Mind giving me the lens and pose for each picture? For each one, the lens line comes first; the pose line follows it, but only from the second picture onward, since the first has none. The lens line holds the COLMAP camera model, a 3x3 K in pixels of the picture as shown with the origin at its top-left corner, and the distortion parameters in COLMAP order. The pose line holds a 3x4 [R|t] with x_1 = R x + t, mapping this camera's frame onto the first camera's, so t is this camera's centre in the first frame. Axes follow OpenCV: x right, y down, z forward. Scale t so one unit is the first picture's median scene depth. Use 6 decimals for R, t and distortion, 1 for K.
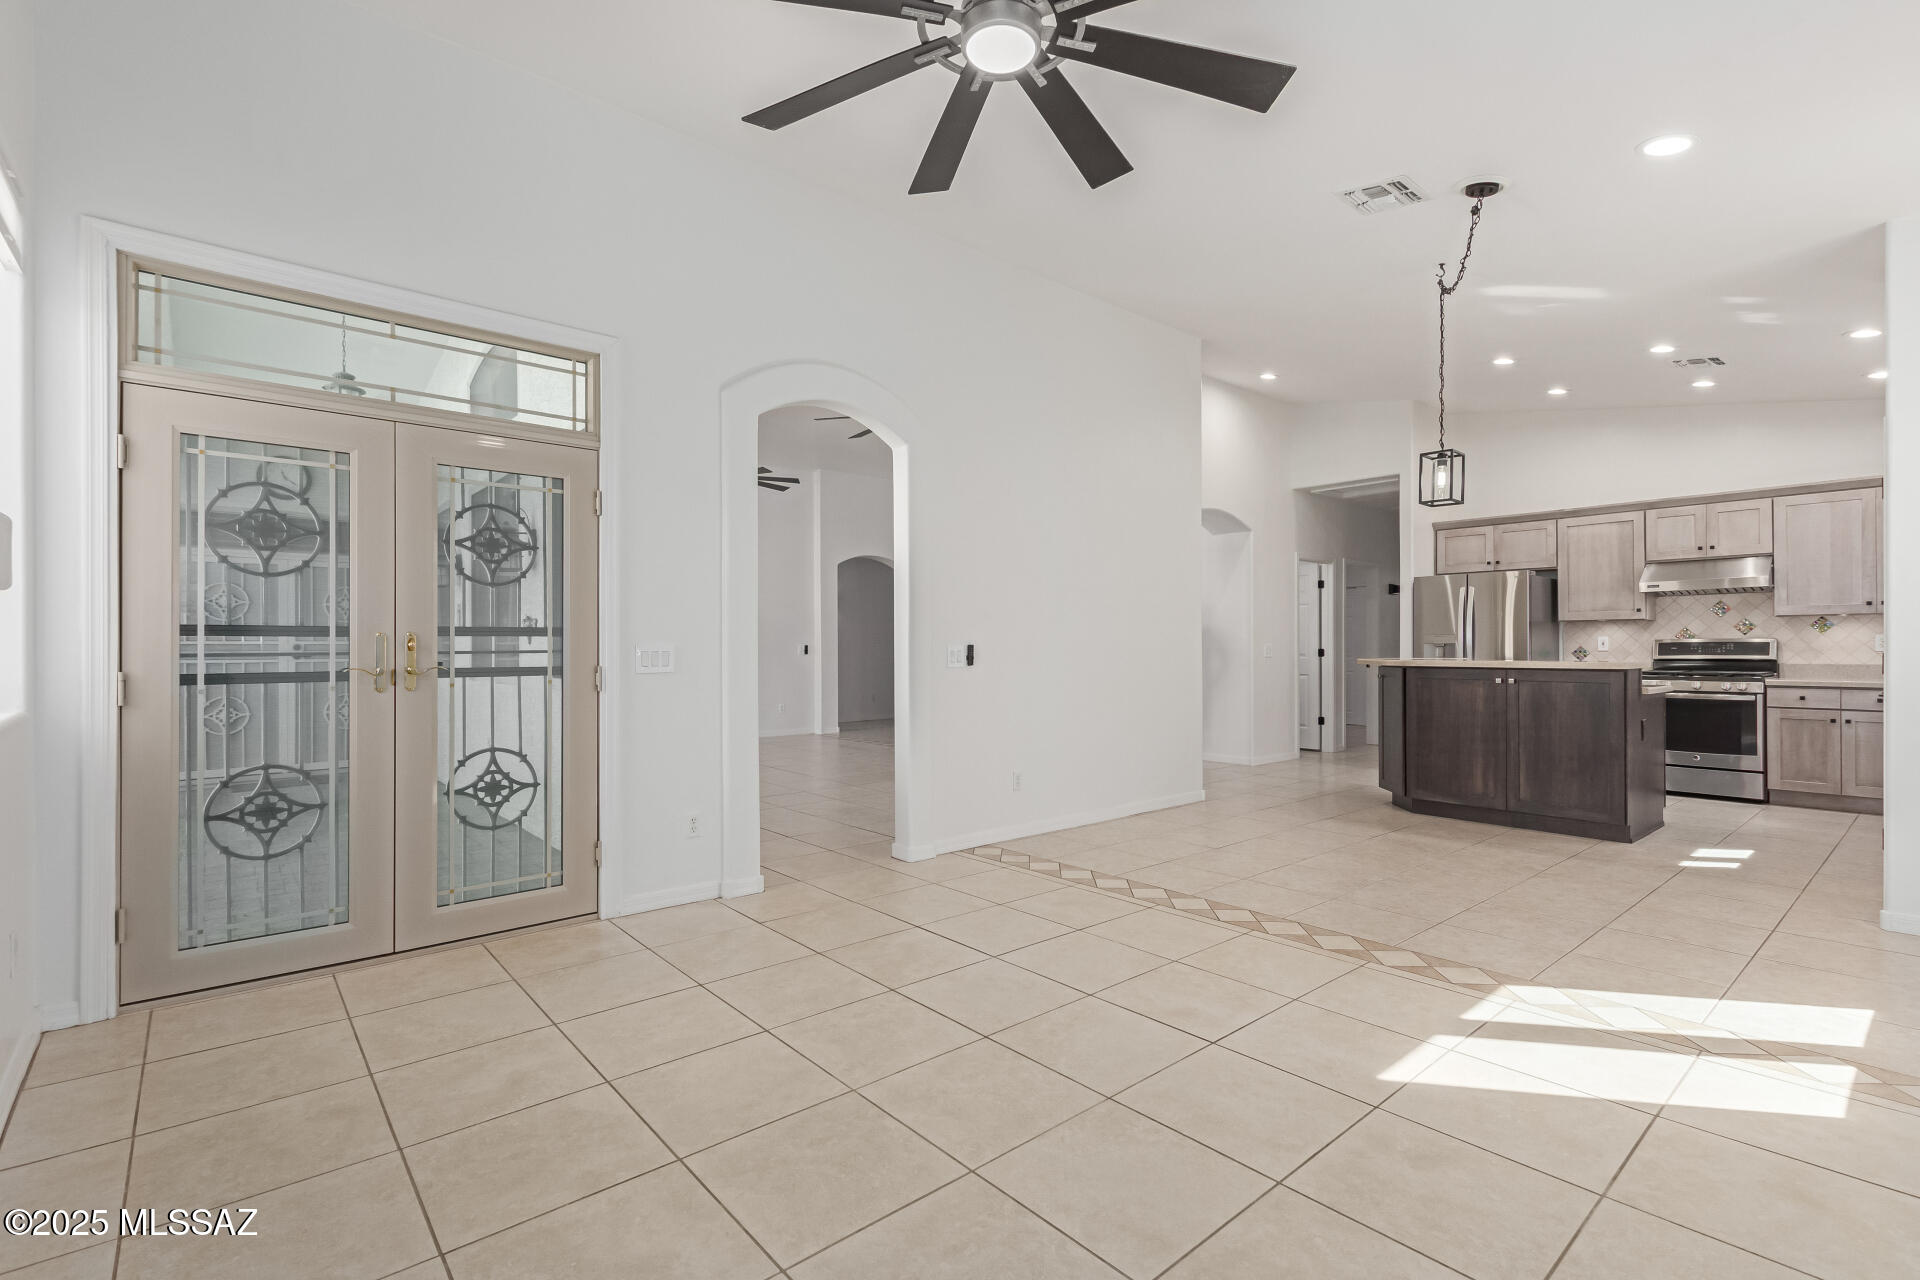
lens RADIAL K [[883.9, 0, 970.9], [0, 883.9, 646.8], [0, 0, 1]] dist [0.004303, -0.001988]
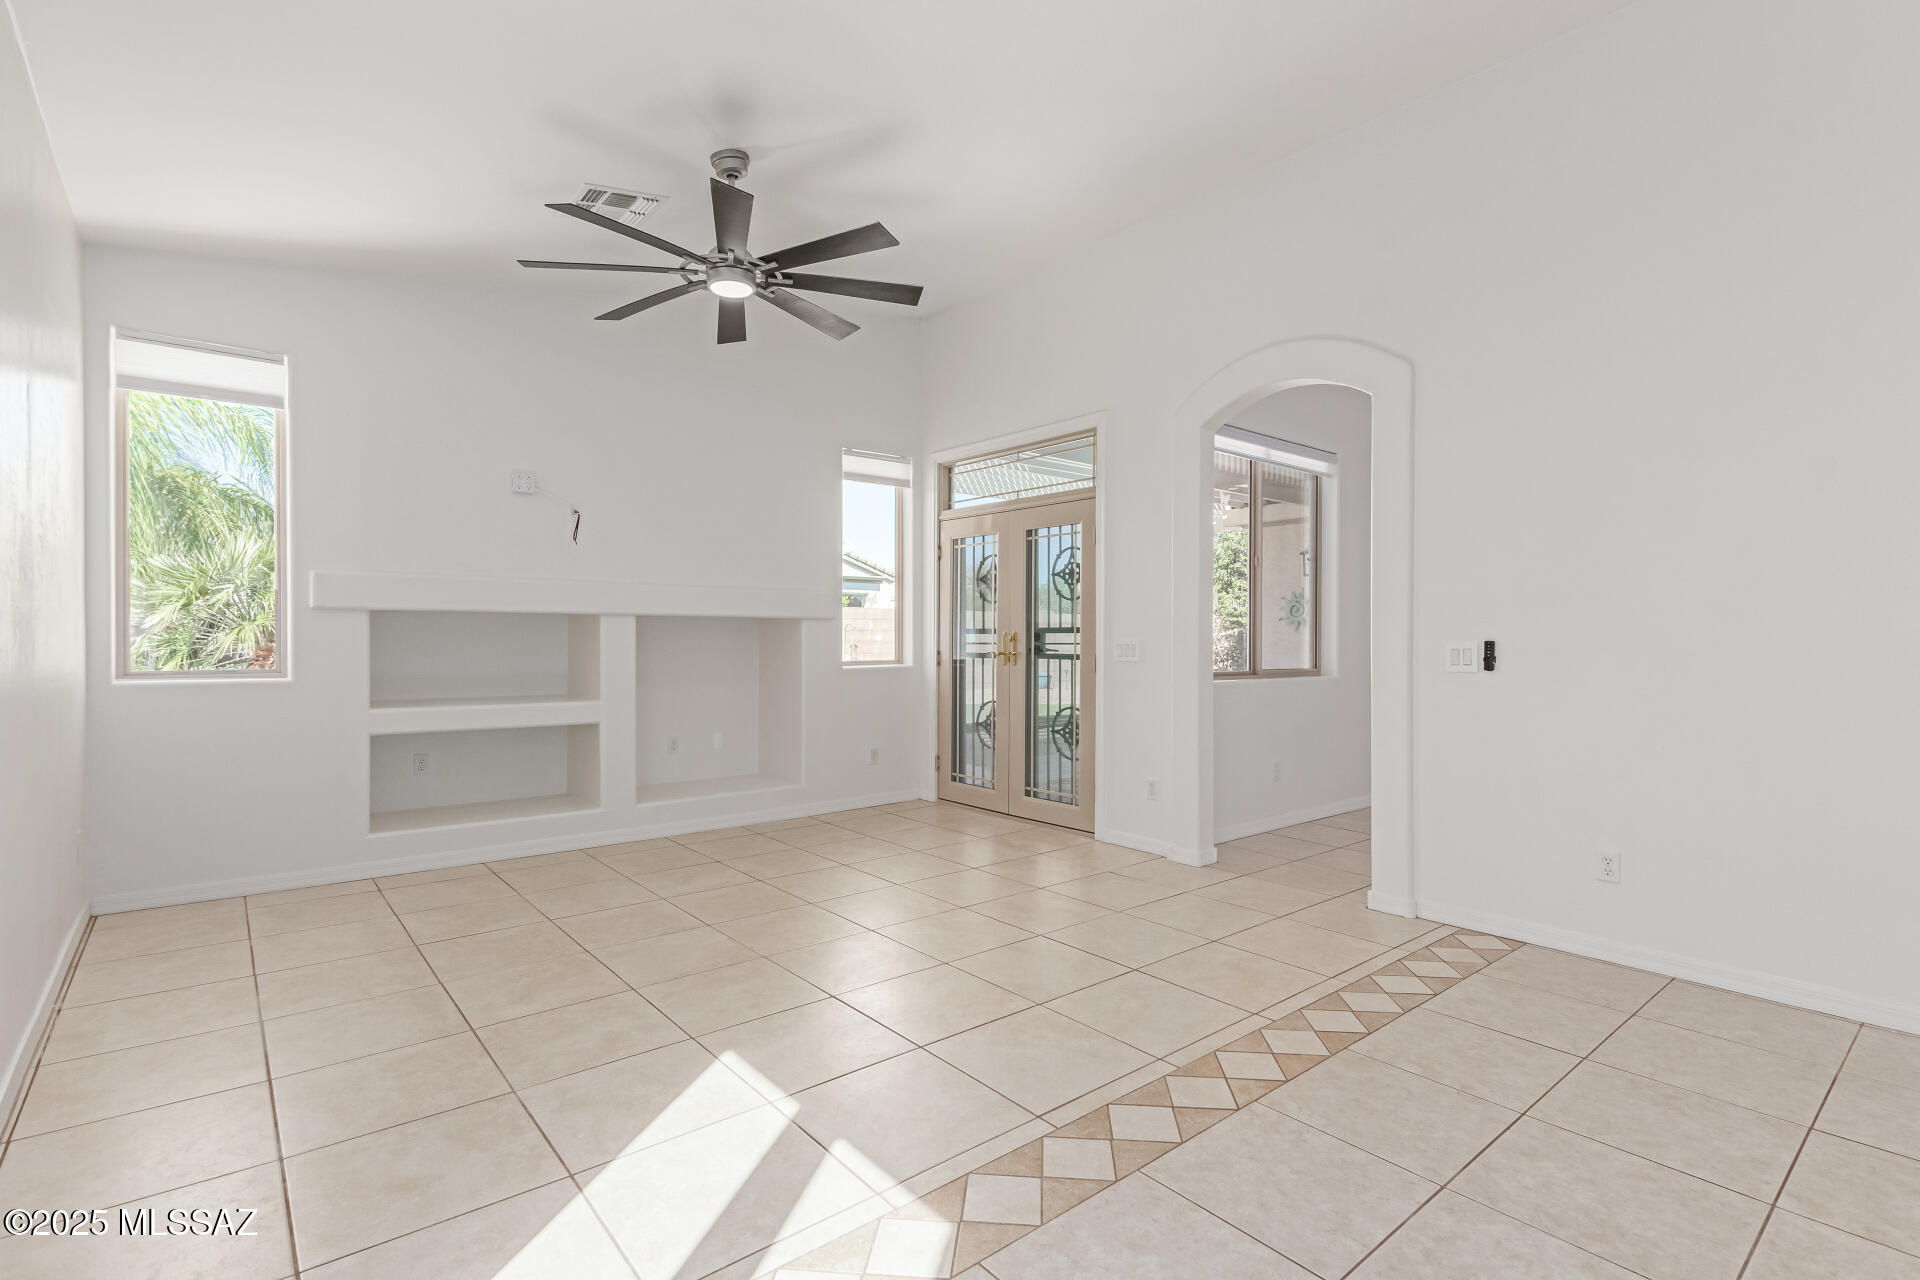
lens RADIAL K [[883.9, 0, 971.5], [0, 883.9, 666.8], [0, 0, 1]] dist [0.004303, -0.001988]
pose [[-0.015065, 0.035213, -0.999266, 1.477585], [-0.003682, 0.999371, 0.035273, -0.010779], [0.999880, 0.004210, -0.014926, 1.277266]]
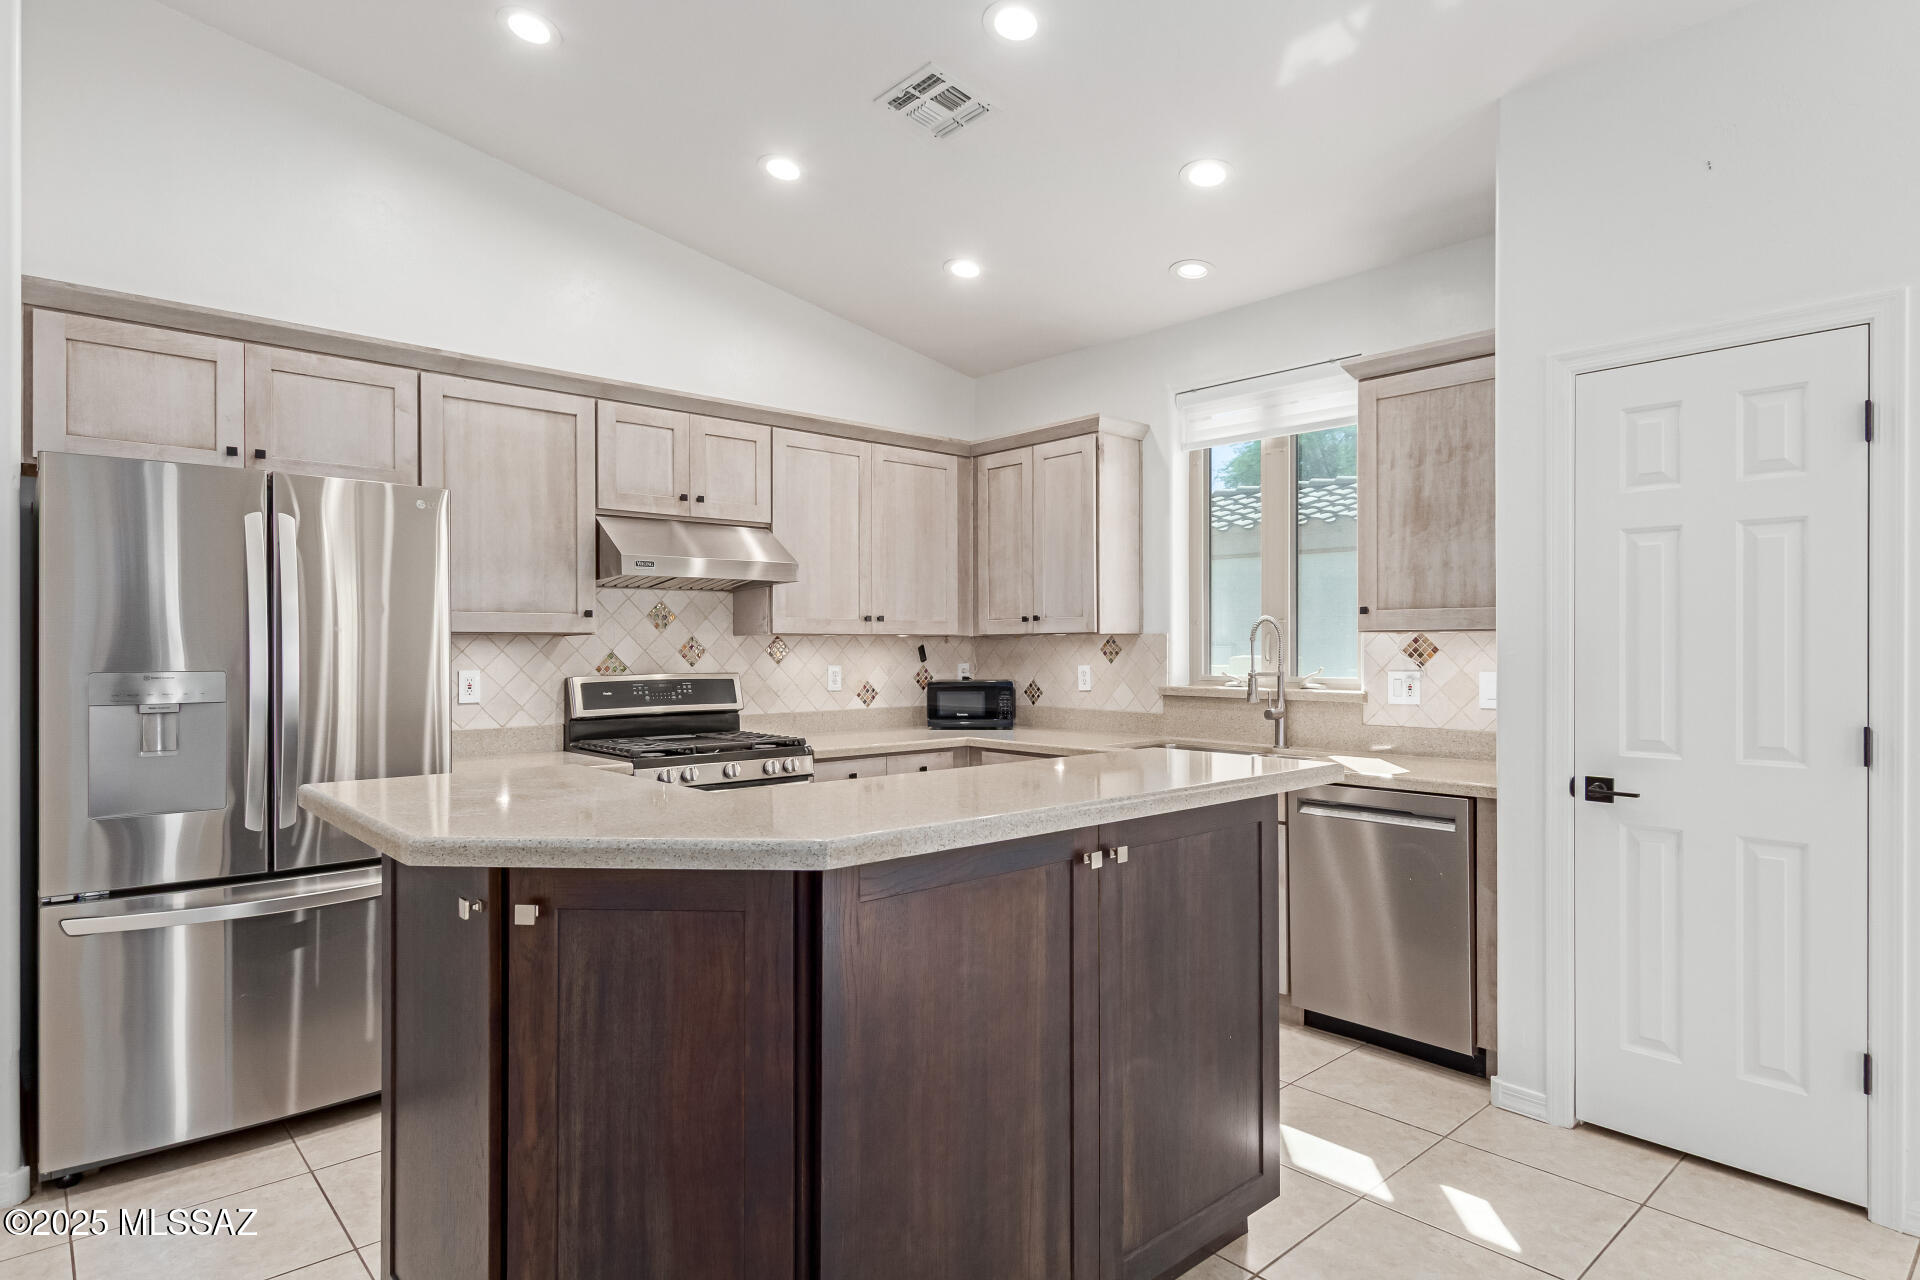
lens RADIAL K [[1069.5, 0, 970.9], [0, 1069.5, 635.7], [0, 0, 1]] dist [0.007005, 0.001050]
pose [[-0.018277, 0.014671, 0.999725, 0.194149], [-0.000081, 0.999892, -0.014675, -0.021386], [-0.999833, -0.000349, -0.018274, 0.793728]]
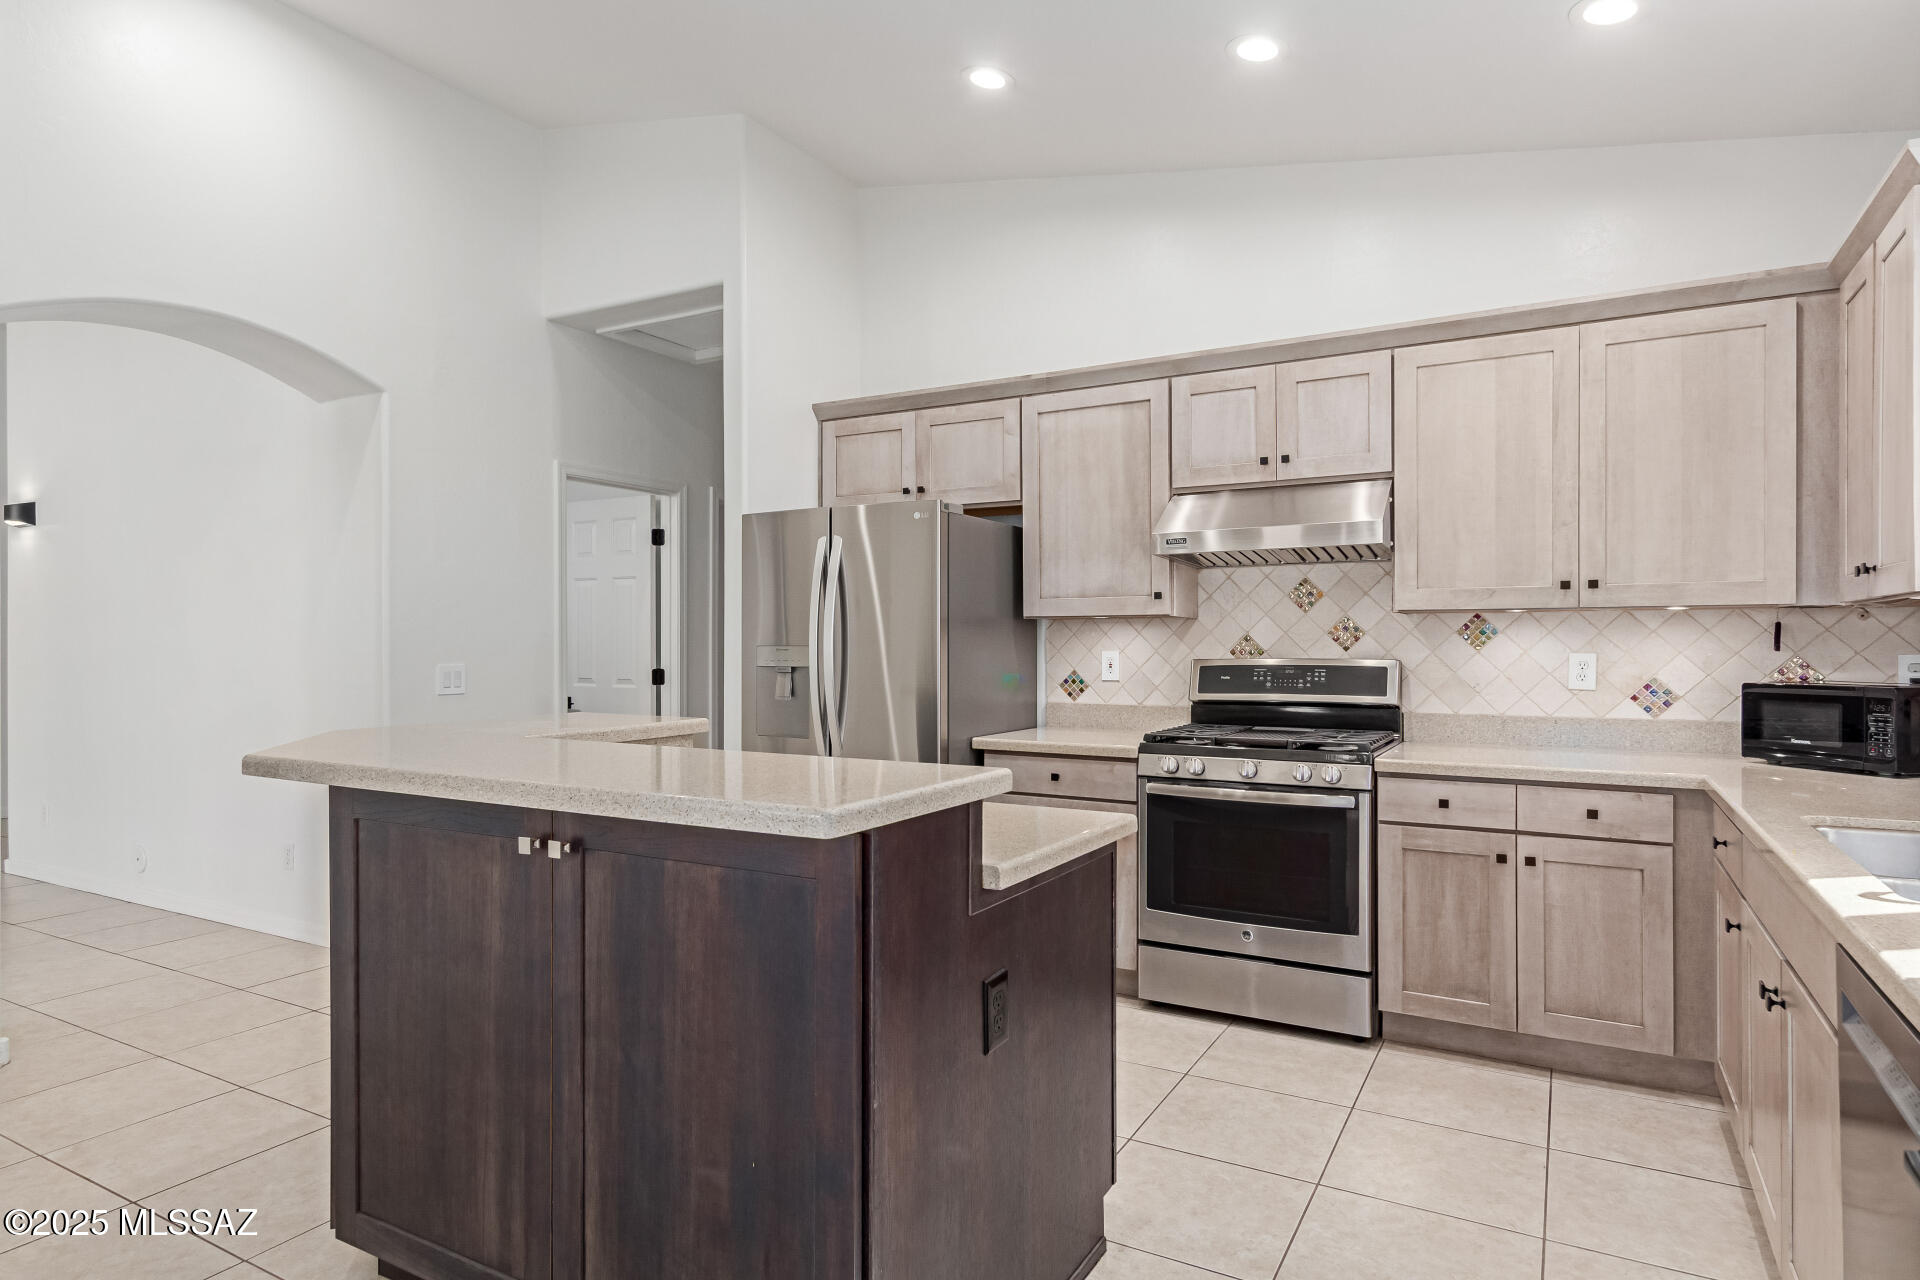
lens RADIAL K [[1069.5, 0, 957.5], [0, 1069.5, 643.2], [0, 0, 1]] dist [0.007005, 0.001050]
pose [[0.946528, 0.001052, 0.322620, 0.466639], [-0.002172, 0.999993, 0.003112, -0.017812], [-0.322614, -0.003646, 0.946524, 0.498114]]
